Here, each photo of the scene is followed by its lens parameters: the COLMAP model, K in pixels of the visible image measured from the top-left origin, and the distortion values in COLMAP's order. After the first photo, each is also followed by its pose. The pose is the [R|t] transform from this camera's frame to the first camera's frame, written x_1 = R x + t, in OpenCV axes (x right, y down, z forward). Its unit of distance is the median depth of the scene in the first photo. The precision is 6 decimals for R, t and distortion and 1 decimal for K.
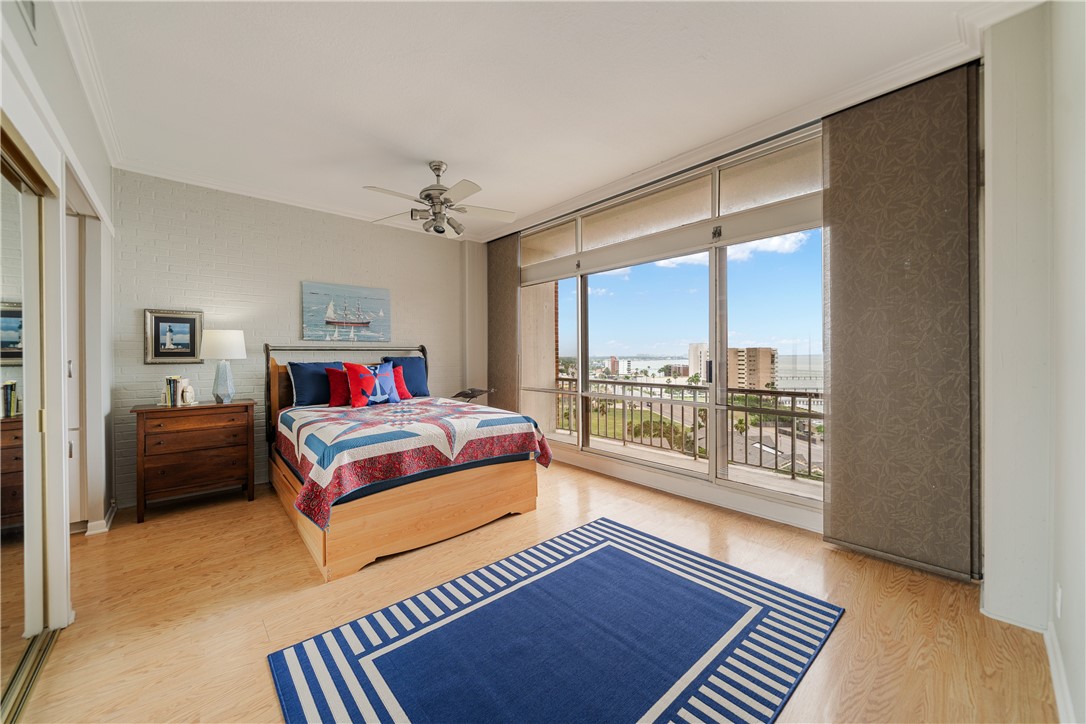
lens RADIAL K [[403.3, 0, 547.4], [0, 403.3, 360.9], [0, 0, 1]] dist [-0.001537, -0.000095]
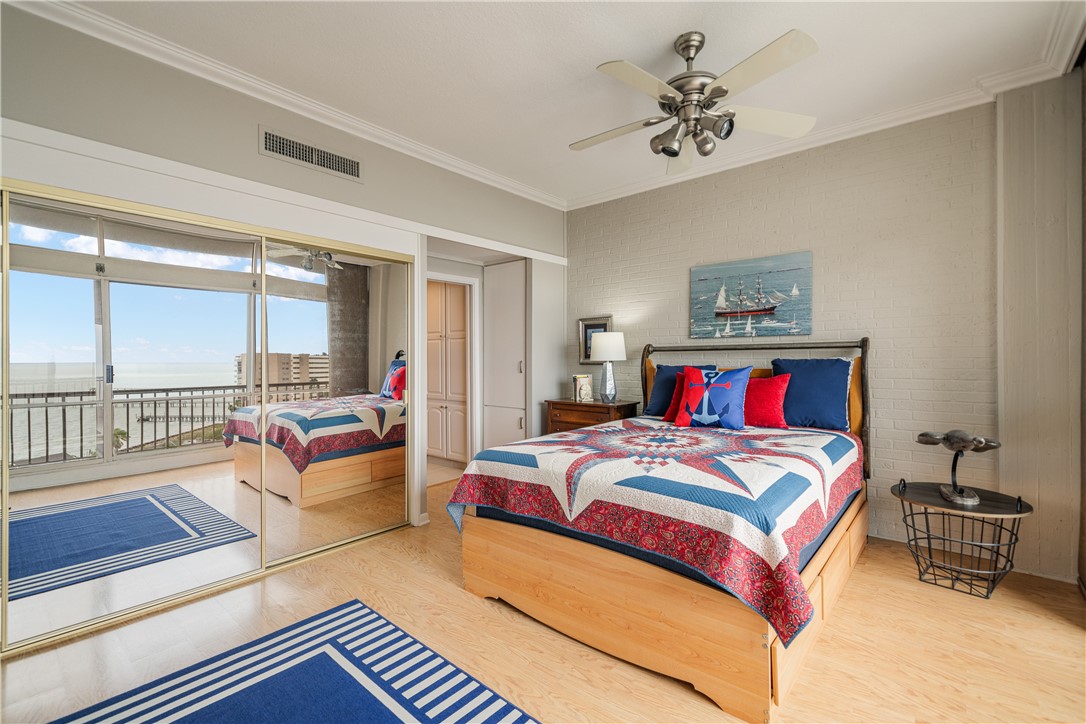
lens RADIAL K [[487.3, 0, 547.0], [0, 487.3, 360.6], [0, 0, 1]] dist [-0.001878, 0.000791]
pose [[0.106678, 0.007896, -0.994262, 0.450878], [-0.010476, 0.999922, 0.006817, -0.012085], [0.994238, 0.009688, 0.106753, 0.740297]]
